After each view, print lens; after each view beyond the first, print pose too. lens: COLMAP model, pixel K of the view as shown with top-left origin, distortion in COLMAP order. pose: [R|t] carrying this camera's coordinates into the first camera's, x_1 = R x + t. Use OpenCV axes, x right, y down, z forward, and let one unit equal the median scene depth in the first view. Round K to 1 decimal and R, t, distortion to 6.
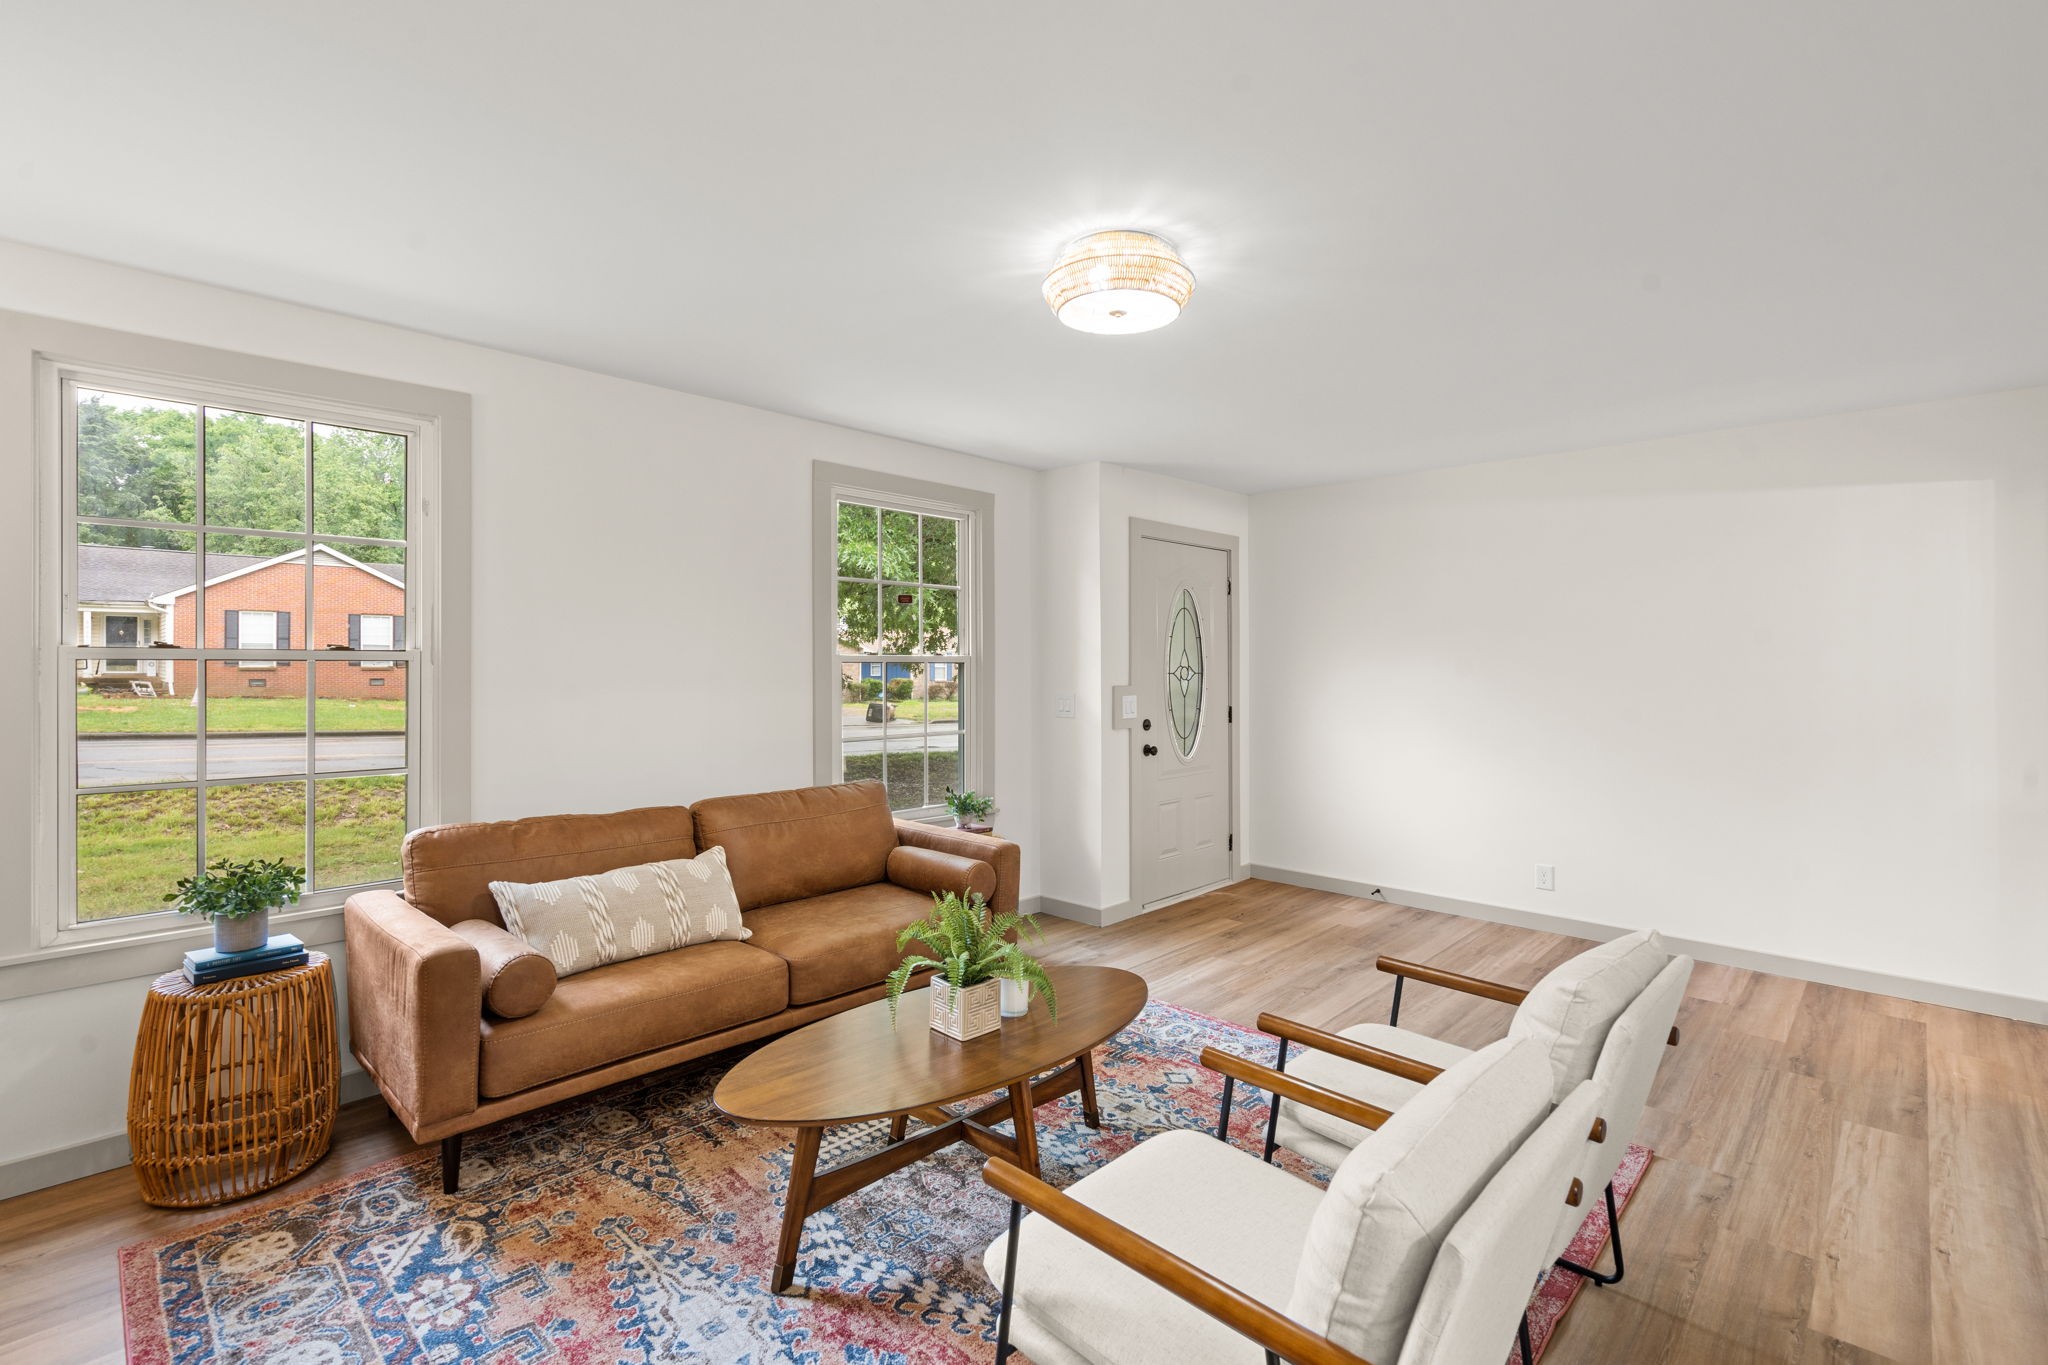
lens RADIAL K [[938.0, 0, 1021.9], [0, 938.0, 669.1], [0, 0, 1]] dist [0.001080, 0.000148]
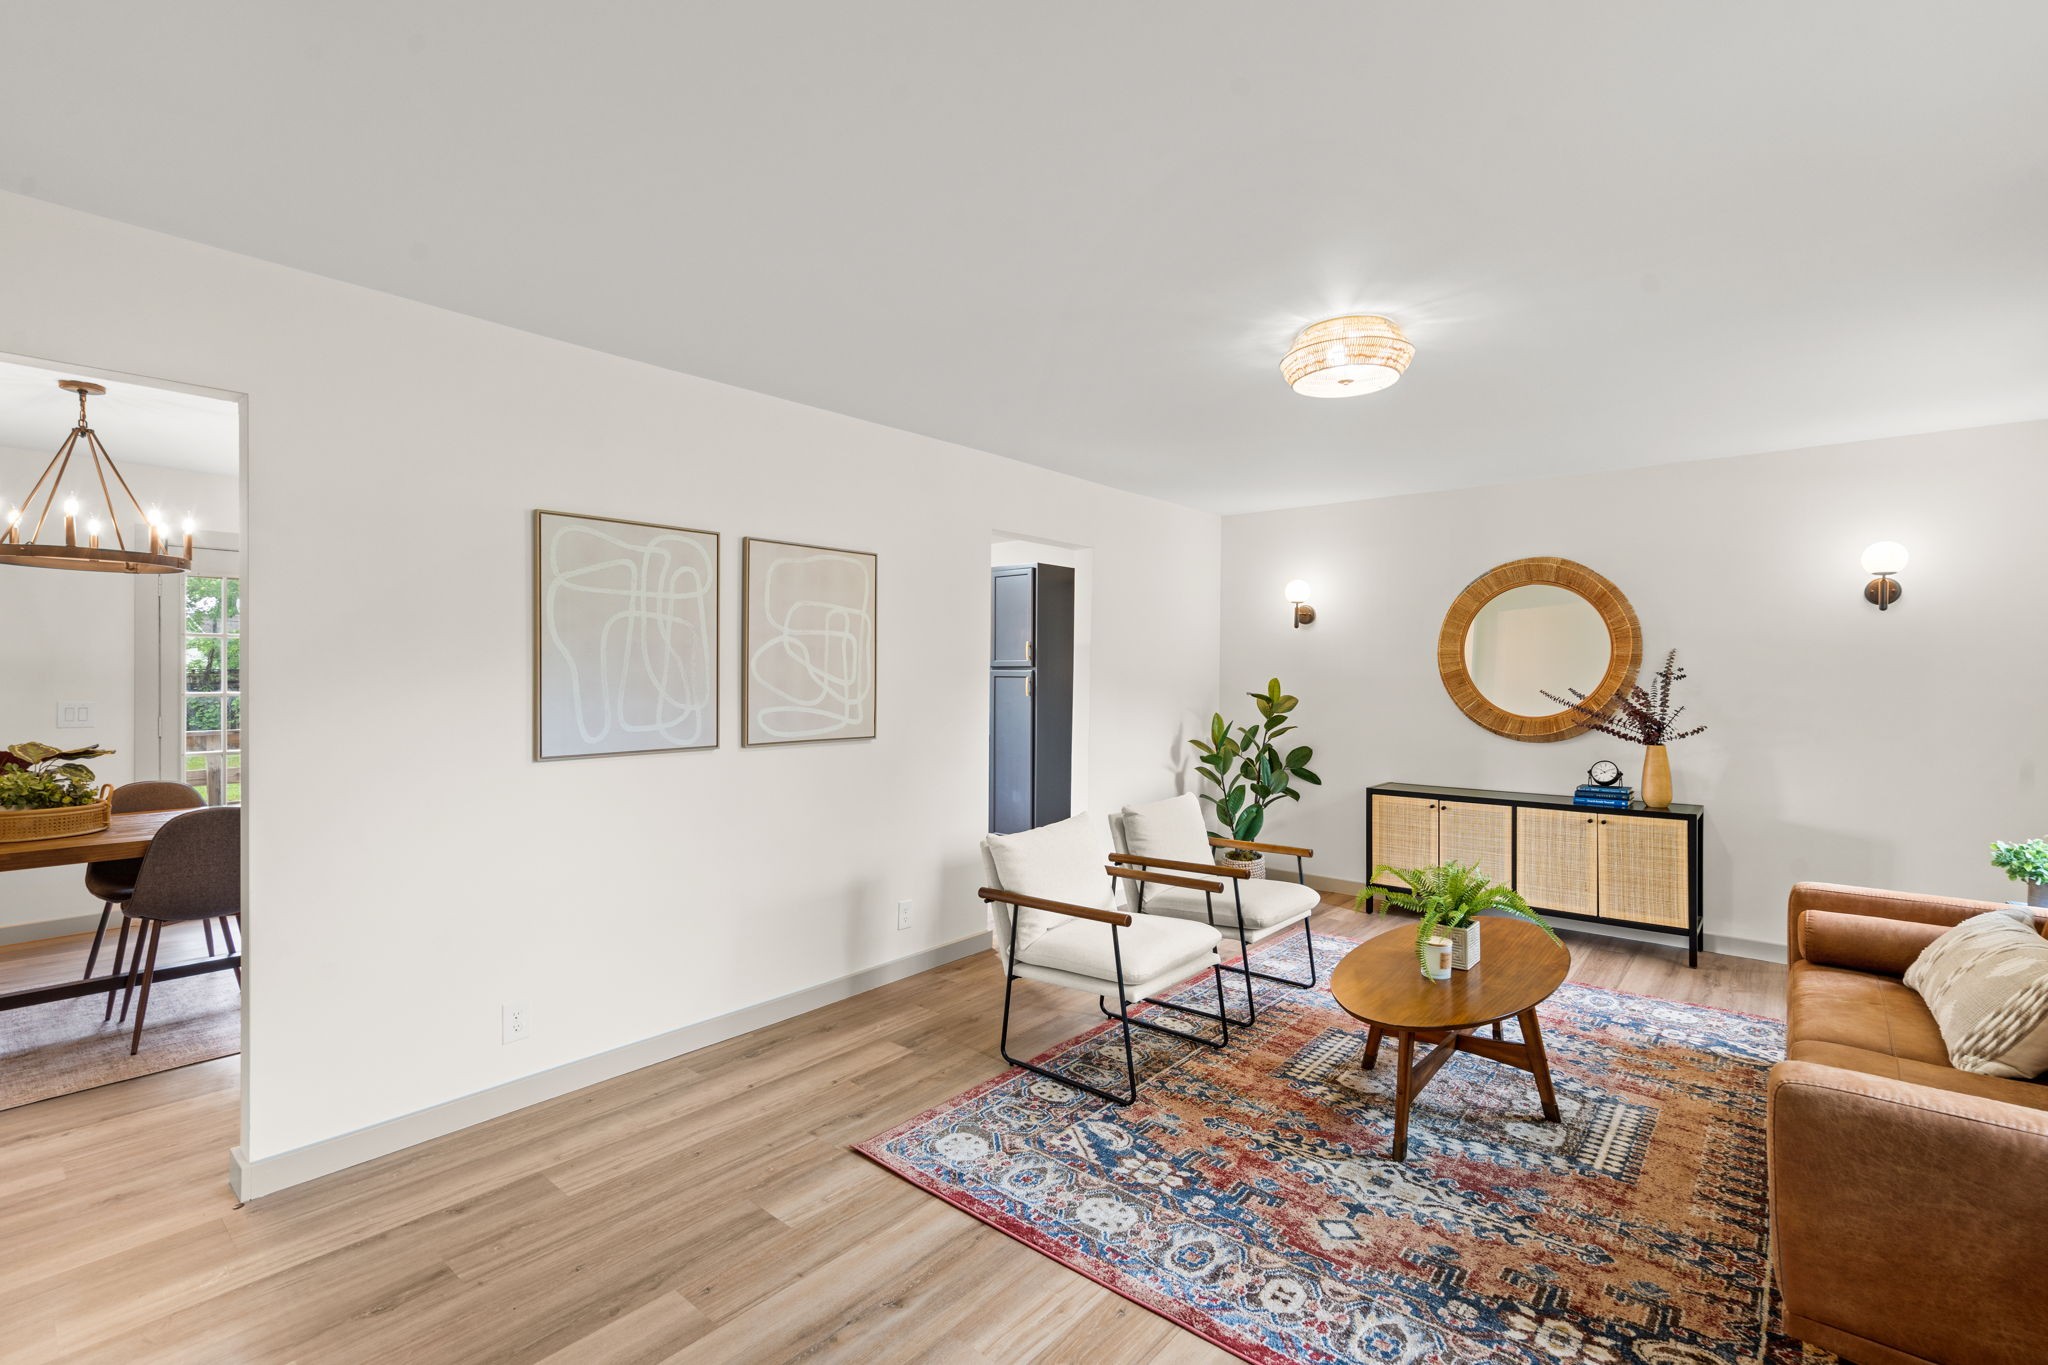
lens RADIAL K [[938.0, 0, 1021.9], [0, 938.0, 669.1], [0, 0, 1]] dist [0.001080, 0.000148]
pose [[-0.998074, -0.004248, -0.061884, 0.570482], [-0.004227, 0.999991, -0.000472, -0.011439], [0.061886, -0.000209, -0.998083, 2.112852]]
